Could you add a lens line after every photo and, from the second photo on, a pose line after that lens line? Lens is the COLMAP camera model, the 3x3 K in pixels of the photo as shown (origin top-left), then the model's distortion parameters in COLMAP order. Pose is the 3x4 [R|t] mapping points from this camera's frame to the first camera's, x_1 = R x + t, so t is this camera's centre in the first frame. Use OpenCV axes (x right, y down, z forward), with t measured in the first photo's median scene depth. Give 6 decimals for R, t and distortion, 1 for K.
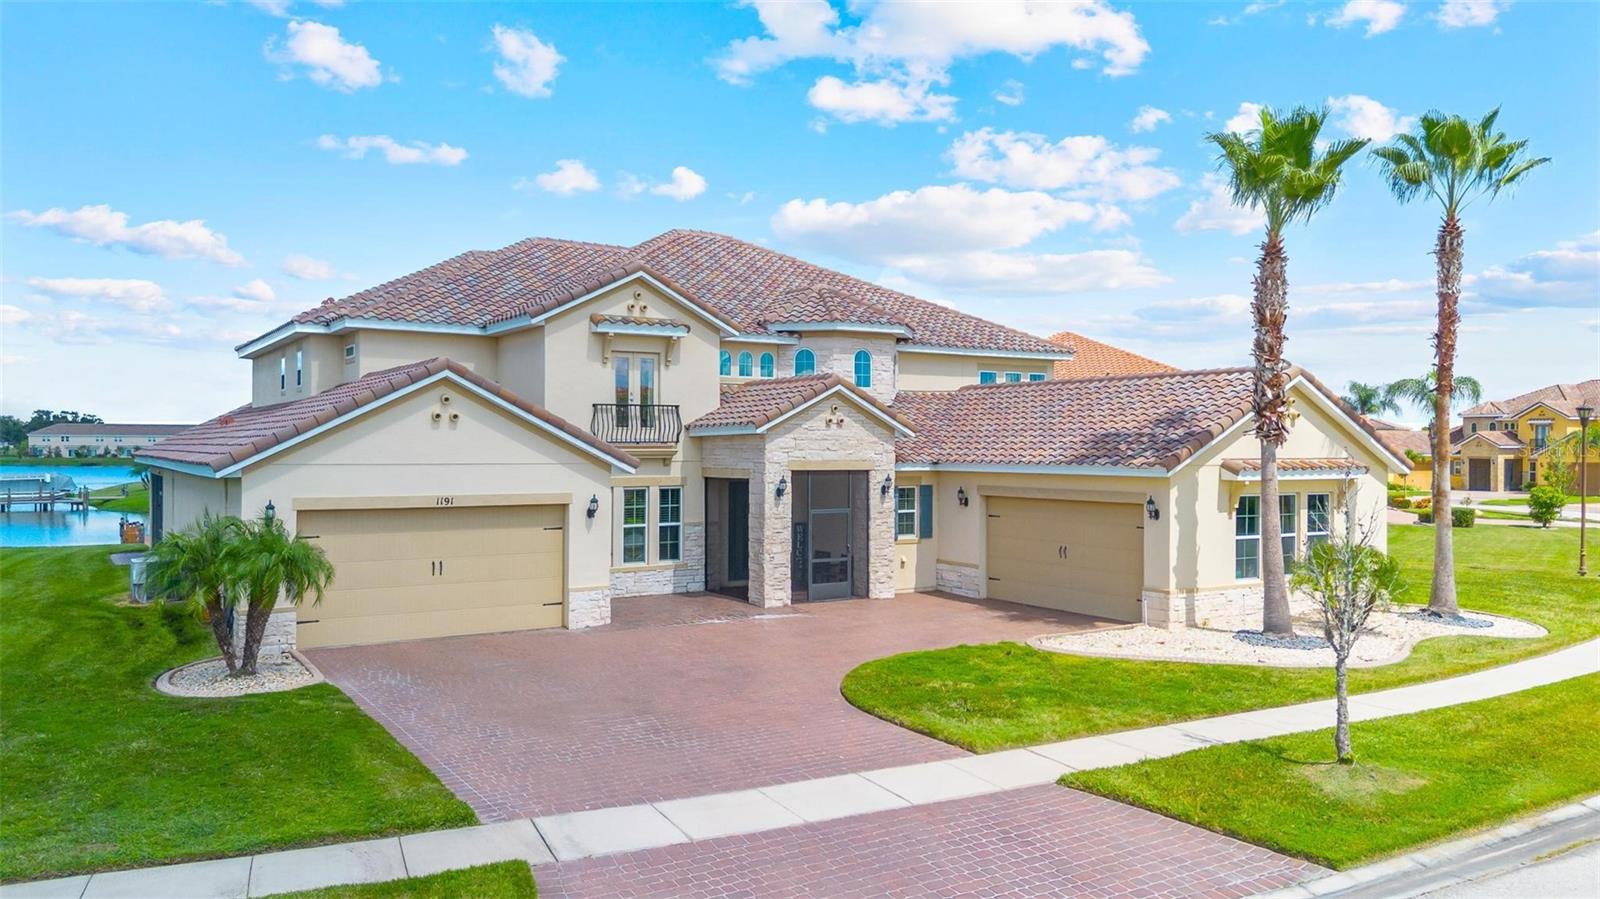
lens RADIAL K [[1169.9, 0, 826.6], [0, 1169.9, 487.8], [0, 0, 1]] dist [0.045907, -0.043358]
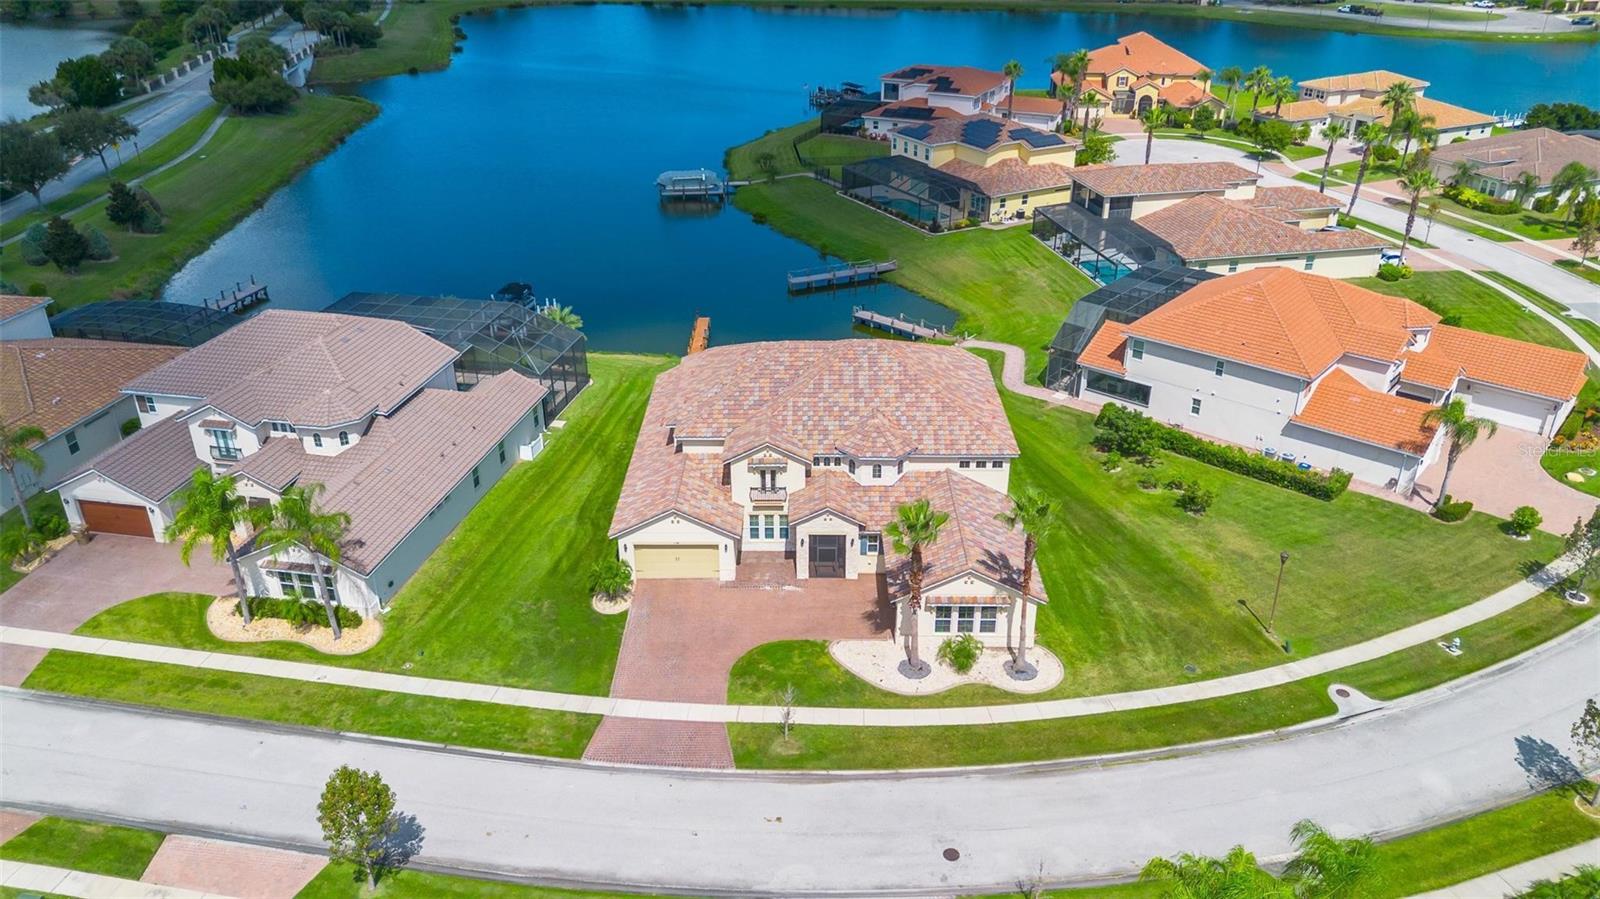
lens RADIAL K [[1169.9, 0, 797.5], [0, 1169.9, 477.5], [0, 0, 1]] dist [0.045907, -0.043358]
pose [[0.830951, 0.252236, -0.495881, 1.150320], [-0.010325, 0.898156, 0.439556, -1.213187], [0.556250, -0.360130, 0.748927, -0.864999]]
